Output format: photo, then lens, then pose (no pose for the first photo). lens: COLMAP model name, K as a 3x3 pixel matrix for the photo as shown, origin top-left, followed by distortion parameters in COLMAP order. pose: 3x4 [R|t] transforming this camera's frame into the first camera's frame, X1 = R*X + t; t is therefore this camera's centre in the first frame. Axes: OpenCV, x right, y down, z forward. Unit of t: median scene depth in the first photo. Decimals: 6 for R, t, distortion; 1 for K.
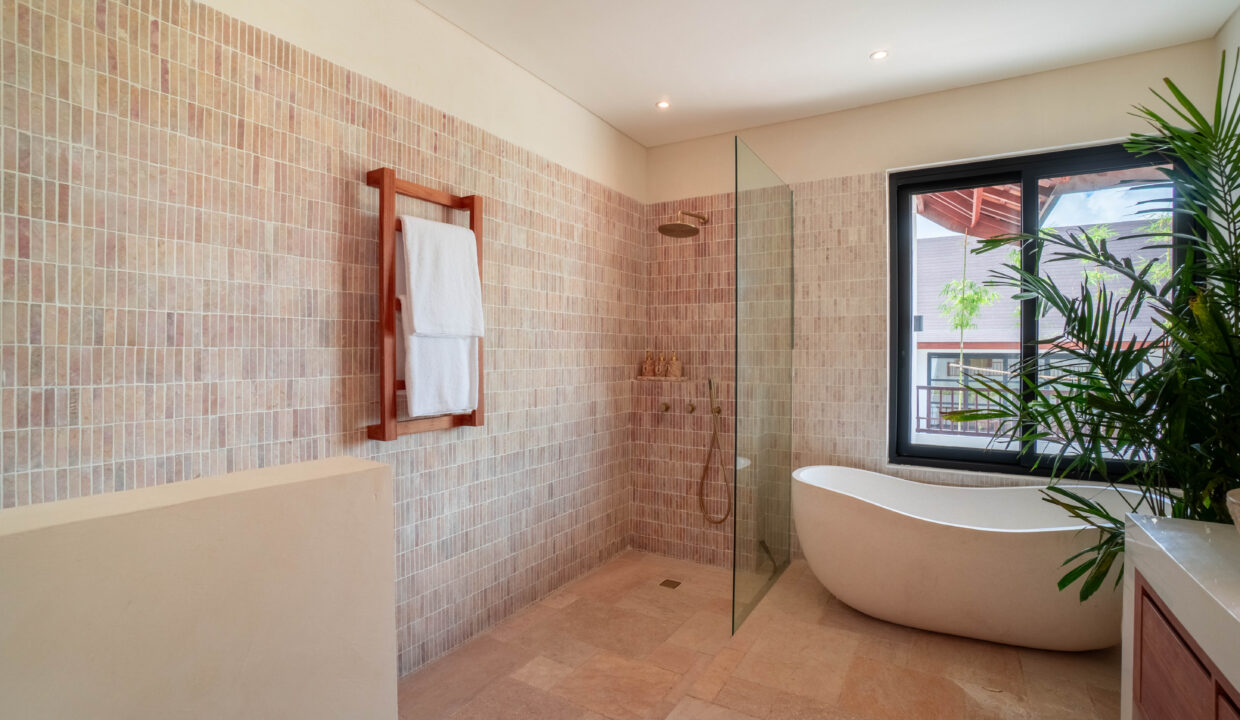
lens RADIAL K [[569.2, 0, 620.0], [0, 569.2, 360.0], [0, 0, 1]] dist [-0.055536, 0.021328]
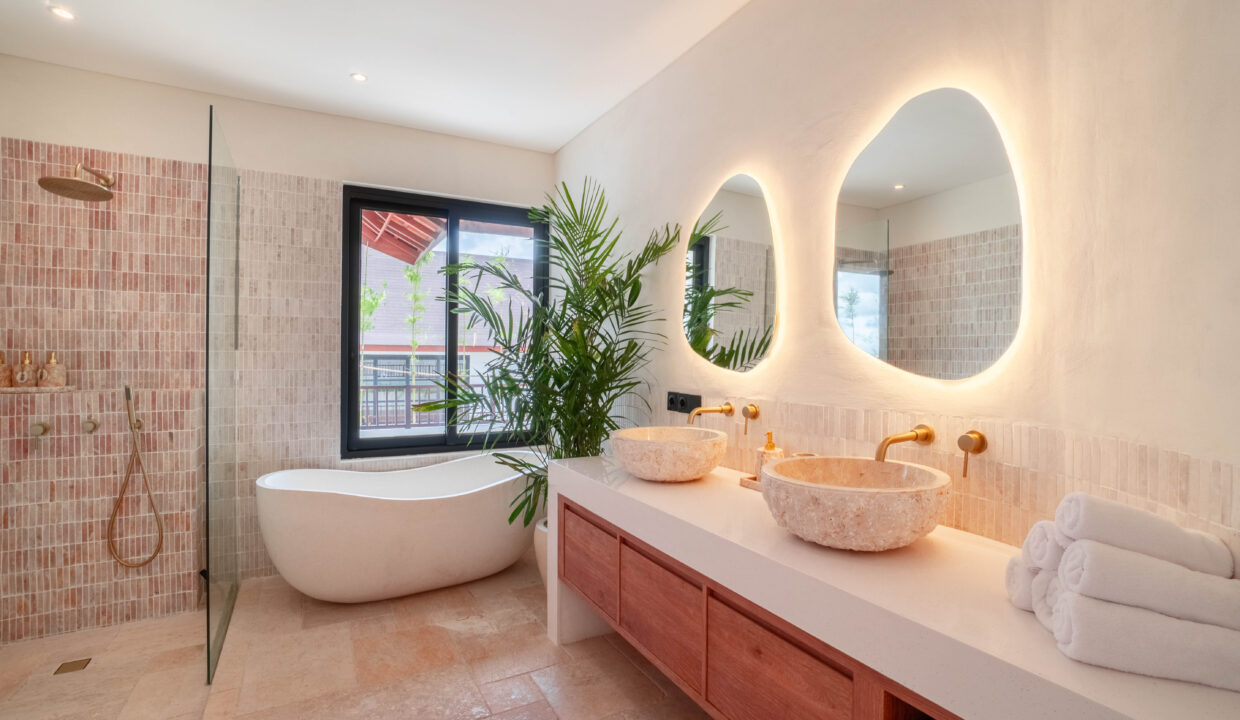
lens RADIAL K [[569.2, 0, 620.0], [0, 569.2, 360.0], [0, 0, 1]] dist [-0.055536, 0.021328]
pose [[0.504431, -0.004677, 0.863439, -0.162625], [0.006998, 0.999975, 0.001328, 0.000192], [-0.863423, 0.005372, 0.504451, 0.017662]]
